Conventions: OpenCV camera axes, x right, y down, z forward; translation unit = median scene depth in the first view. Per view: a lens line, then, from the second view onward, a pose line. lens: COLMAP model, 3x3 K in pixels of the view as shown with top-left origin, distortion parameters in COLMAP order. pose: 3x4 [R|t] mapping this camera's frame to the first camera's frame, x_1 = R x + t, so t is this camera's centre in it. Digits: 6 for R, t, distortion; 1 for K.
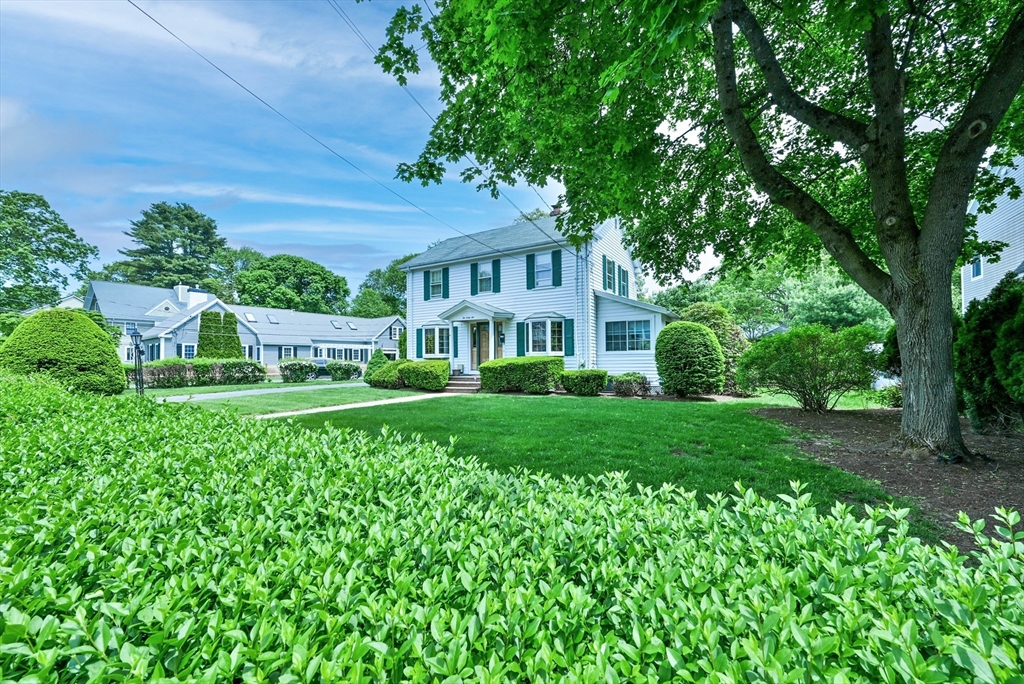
lens RADIAL K [[413.0, 0, 514.4], [0, 413.0, 352.6], [0, 0, 1]] dist [0.000787, 0.000179]
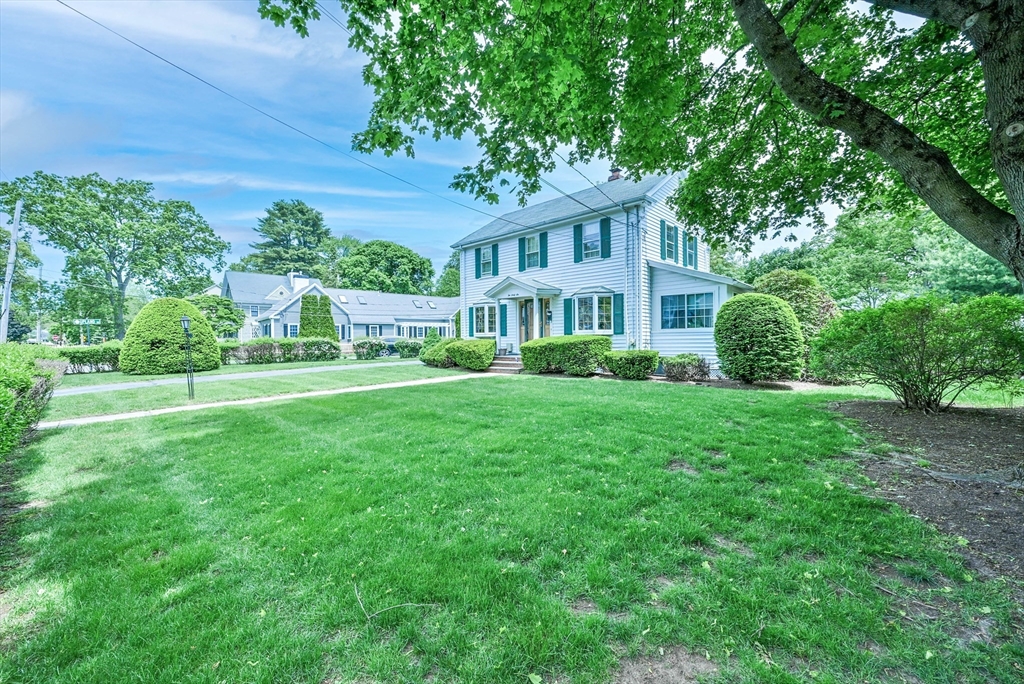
lens RADIAL K [[409.7, 0, 512.0], [0, 409.7, 342.0], [0, 0, 1]] dist [0.000257, -0.000053]
pose [[0.976632, -0.000878, -0.214919, 0.083872], [0.007877, 0.999466, 0.031714, -0.005103], [0.214776, -0.032666, 0.976117, 0.060329]]
